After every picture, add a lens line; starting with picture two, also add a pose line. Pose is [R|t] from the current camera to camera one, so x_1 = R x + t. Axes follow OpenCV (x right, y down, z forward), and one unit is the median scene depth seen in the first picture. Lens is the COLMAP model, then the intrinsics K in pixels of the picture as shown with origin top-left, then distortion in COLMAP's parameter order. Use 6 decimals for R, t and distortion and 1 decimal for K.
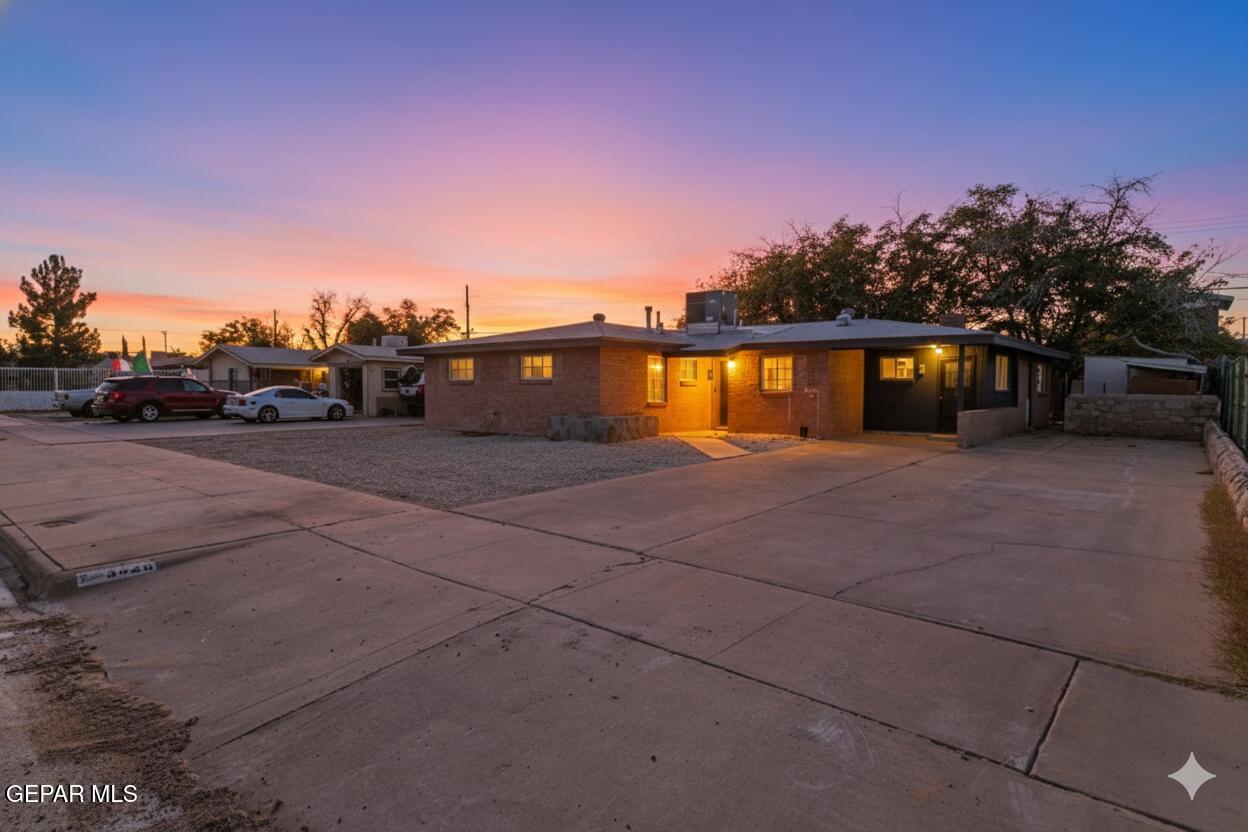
lens RADIAL K [[661.5, 0, 624.0], [0, 661.5, 416.0], [0, 0, 1]] dist [-0.000560, -0.000241]
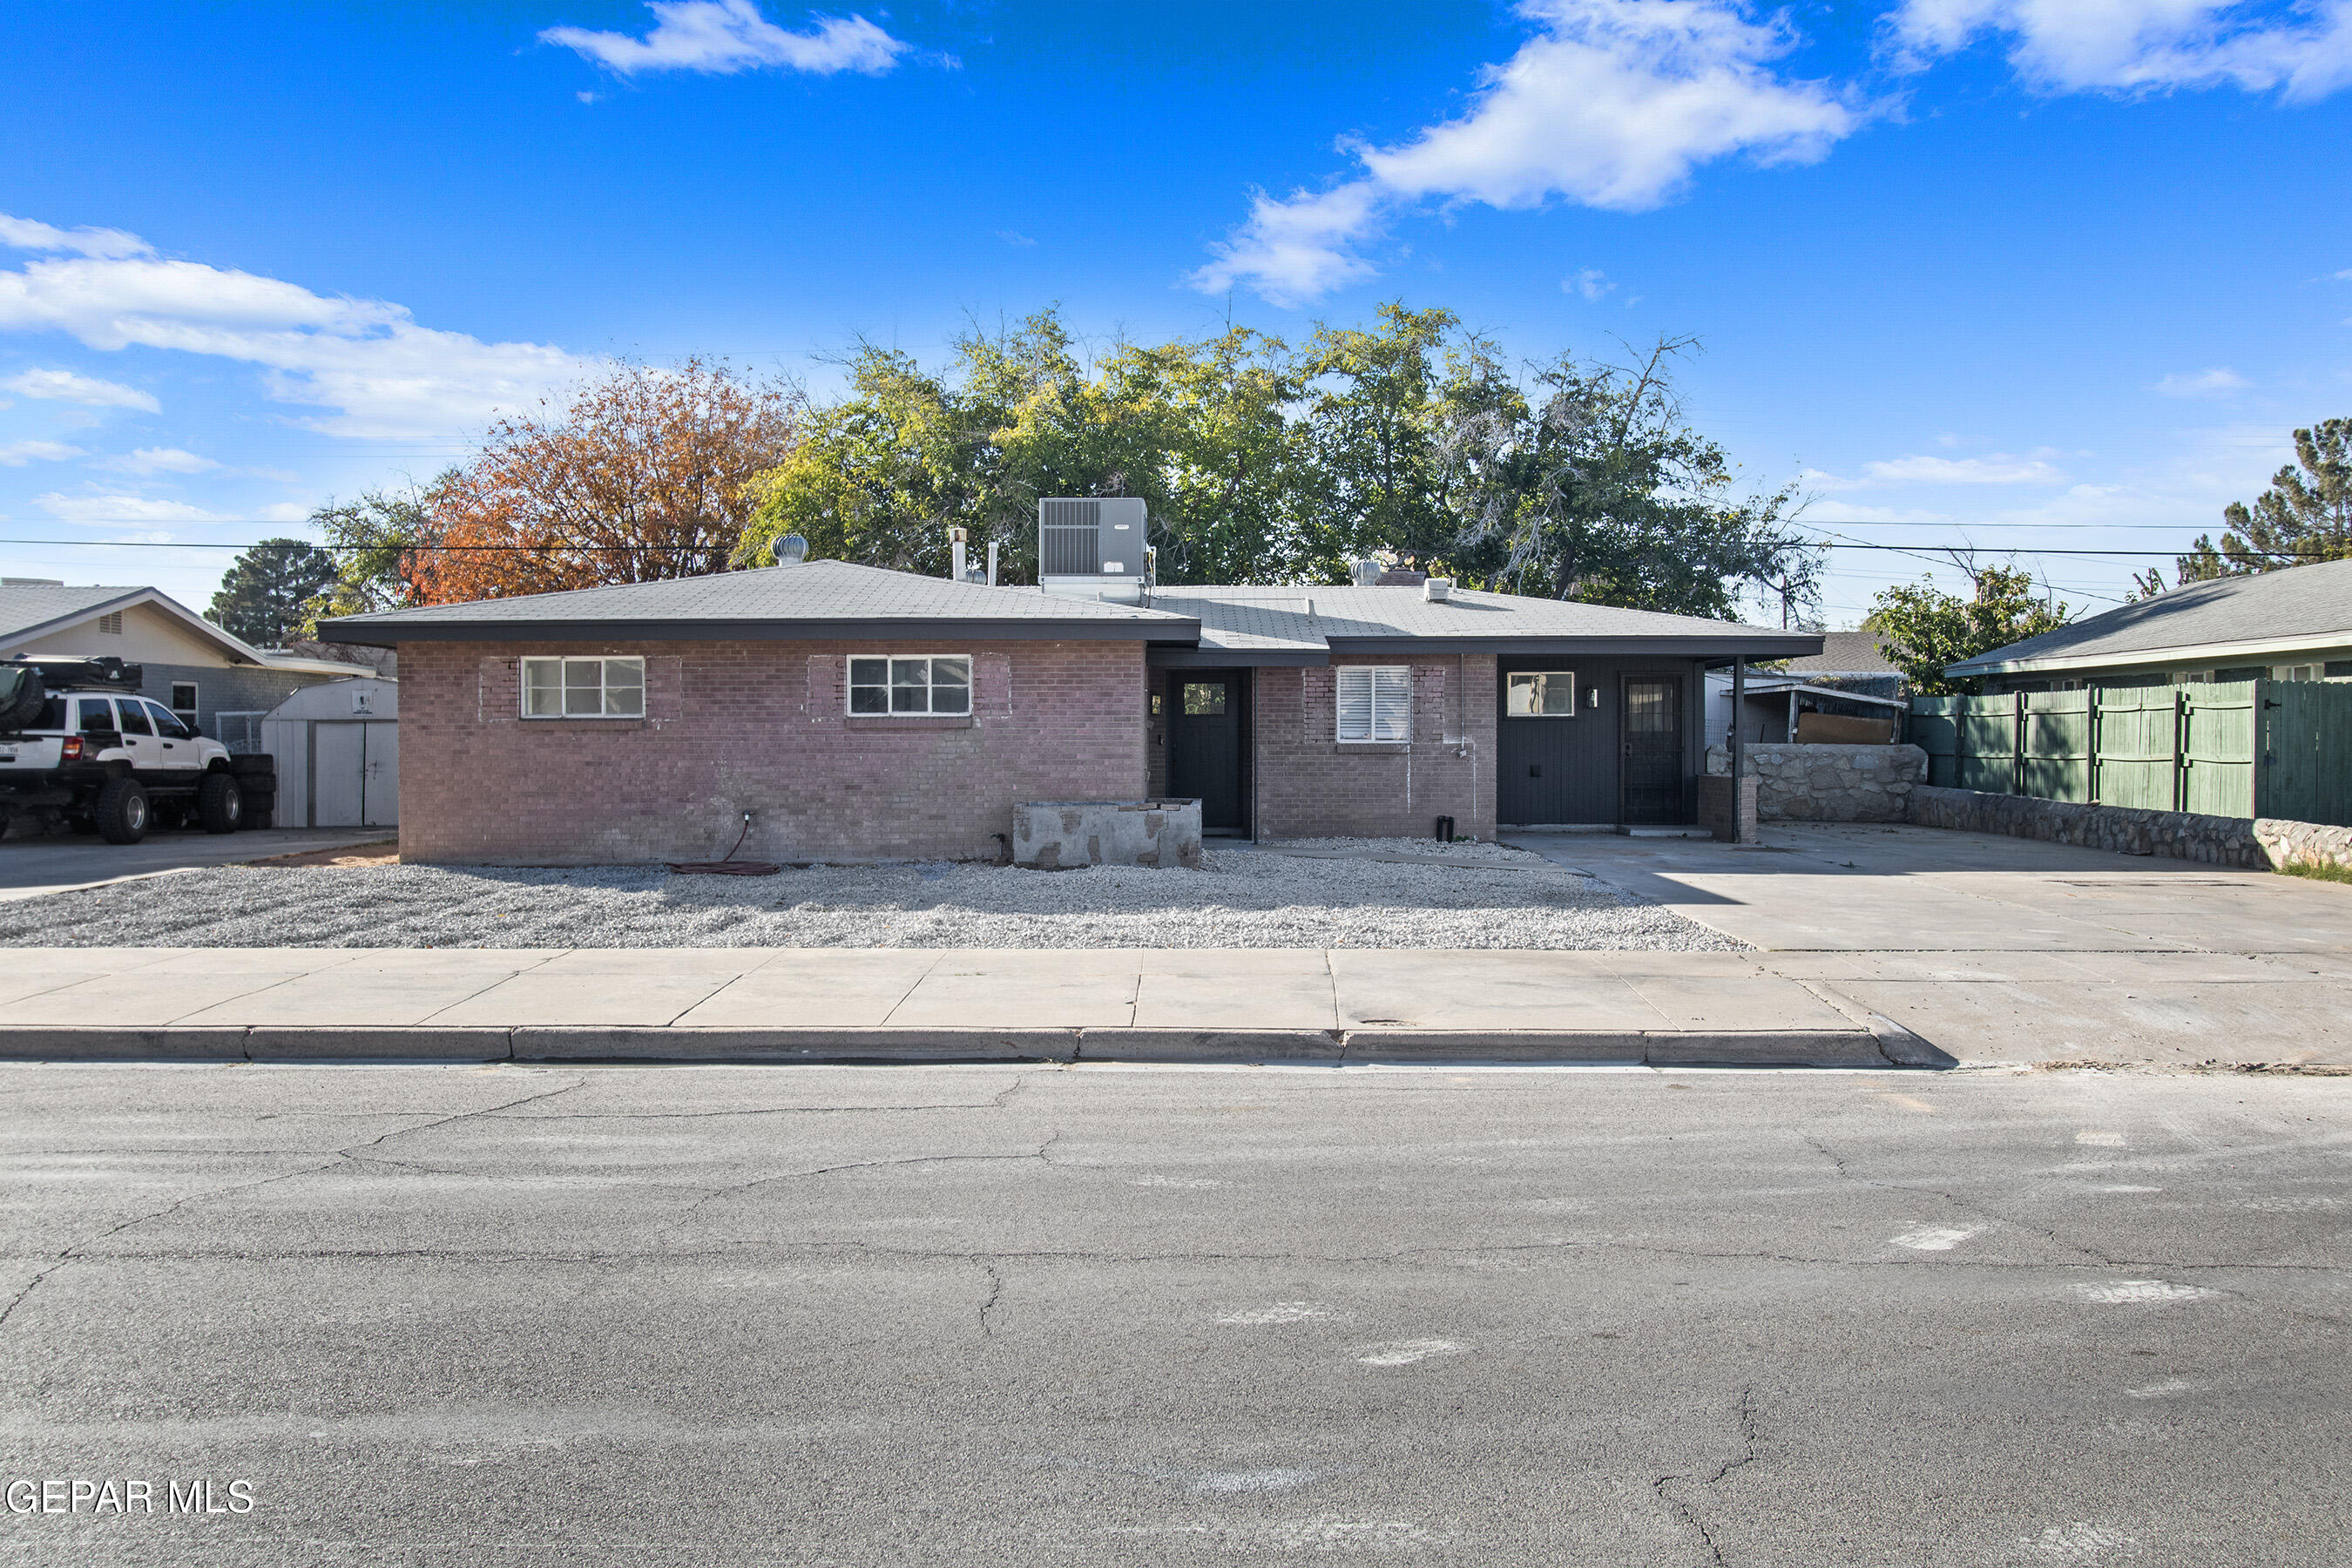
lens RADIAL K [[2223.3, 0, 1176.0], [0, 2223.3, 784.0], [0, 0, 1]] dist [0.009434, 0.002414]
pose [[0.742639, -0.018043, 0.669448, -0.909411], [0.034906, 0.999321, -0.011789, 0.004096], [-0.668781, 0.032123, 0.742765, -0.042011]]
